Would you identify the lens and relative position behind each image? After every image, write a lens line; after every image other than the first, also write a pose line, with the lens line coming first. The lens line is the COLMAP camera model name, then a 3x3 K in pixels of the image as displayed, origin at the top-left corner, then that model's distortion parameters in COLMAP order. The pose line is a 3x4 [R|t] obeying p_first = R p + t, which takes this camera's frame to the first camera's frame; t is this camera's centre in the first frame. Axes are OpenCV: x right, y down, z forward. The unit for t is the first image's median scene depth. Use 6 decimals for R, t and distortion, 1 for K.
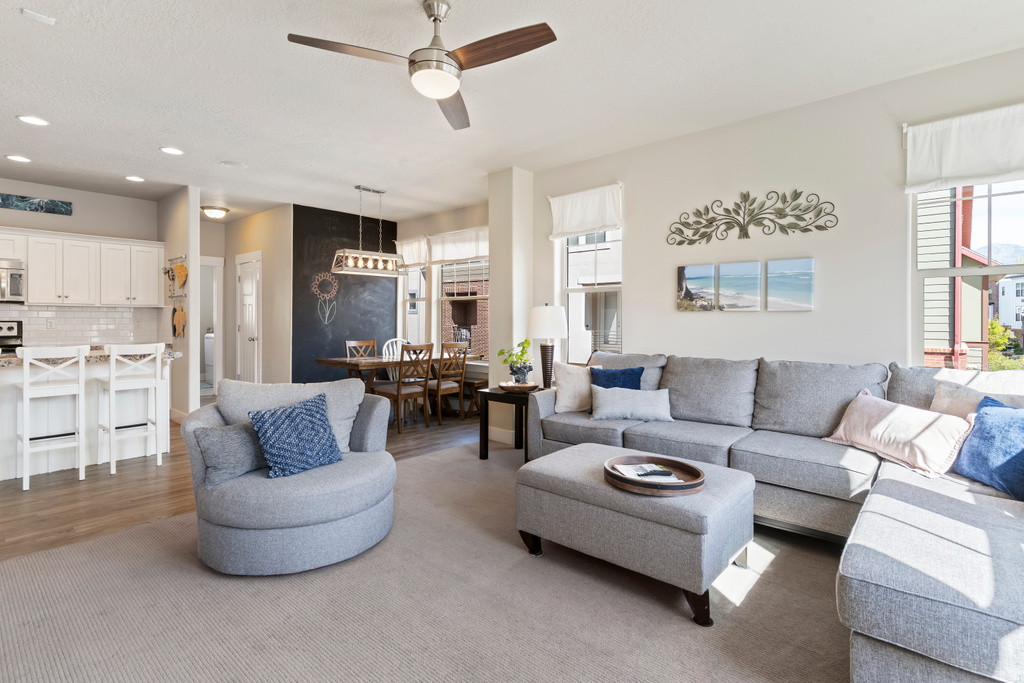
lens RADIAL K [[493.7, 0, 508.1], [0, 493.7, 320.6], [0, 0, 1]] dist [0.002551, -0.000399]
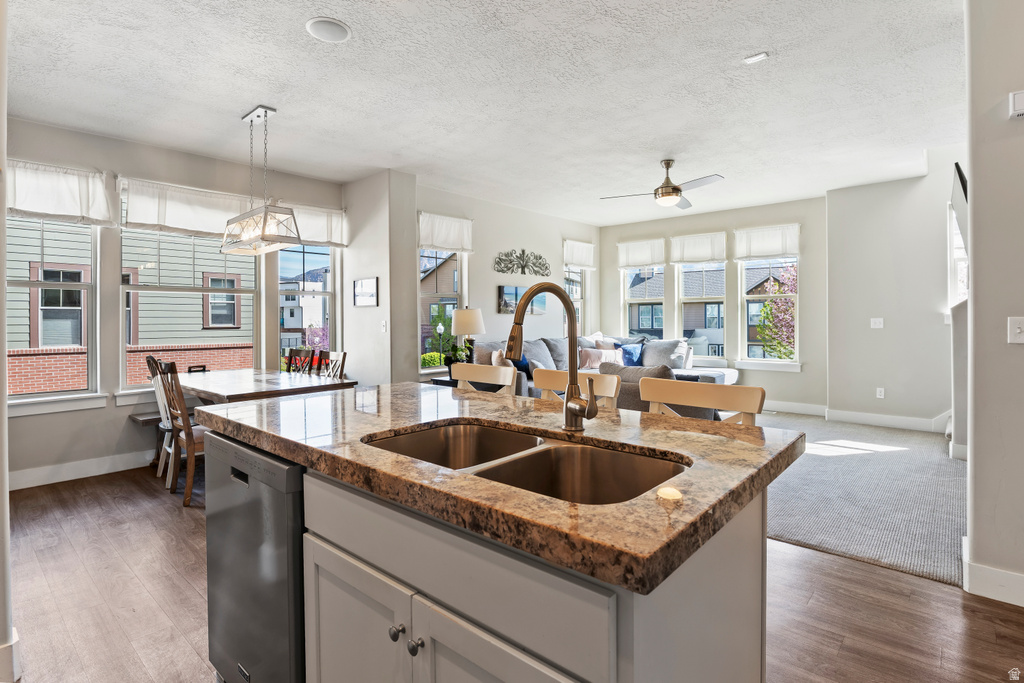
lens RADIAL K [[512.4, 0, 509.0], [0, 512.4, 322.0], [0, 0, 1]] dist [-0.019133, 0.000297]
pose [[0.004358, -0.007442, 0.999963, -1.314792], [0.009512, 0.999927, 0.007400, -0.003550], [-0.999945, 0.009479, 0.004429, 0.966284]]
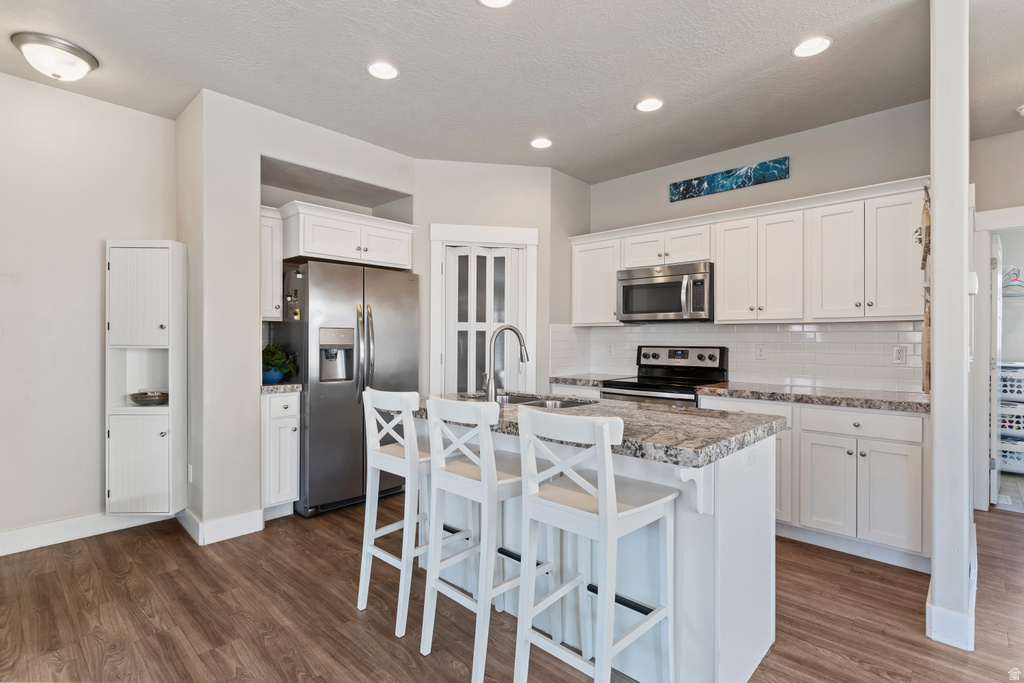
lens RADIAL K [[488.6, 0, 512.0], [0, 488.6, 341.5], [0, 0, 1]] dist [0.002762, 0.000428]
pose [[-0.029004, -0.001804, -0.999578, -0.373155], [-0.008315, 0.999964, -0.001564, -0.004946], [0.999545, 0.008266, -0.029018, 0.965917]]
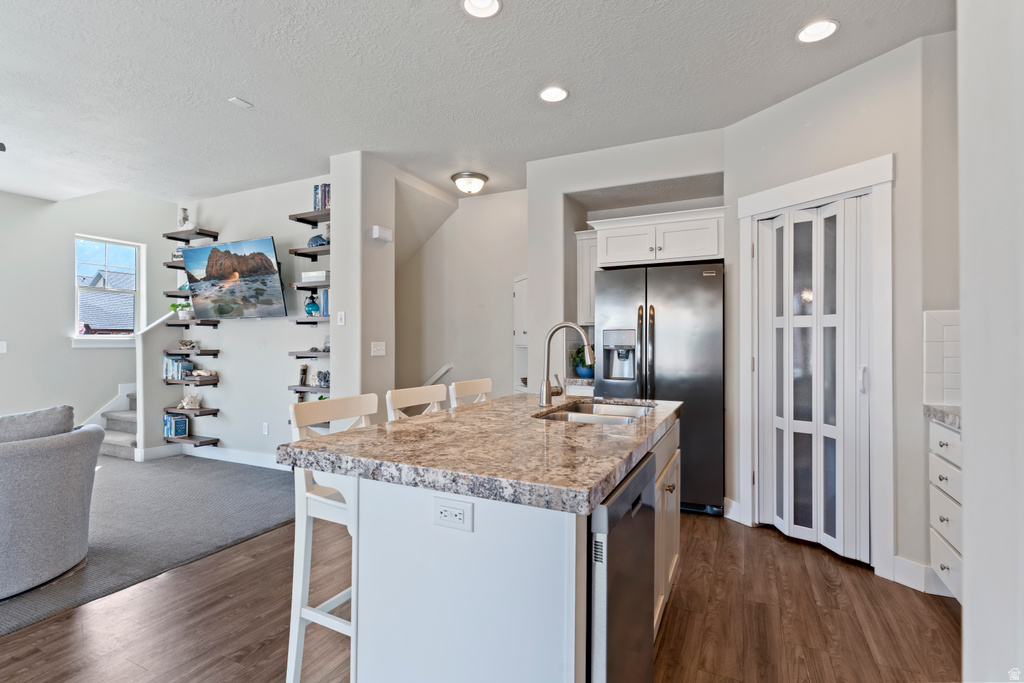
lens RADIAL K [[488.6, 0, 512.0], [0, 488.6, 341.5], [0, 0, 1]] dist [0.002762, 0.000428]
pose [[-0.963508, -0.006622, -0.267596, -0.783917], [-0.007016, 0.999975, 0.000514, -0.004710], [0.267586, 0.002372, -0.963531, 1.458066]]
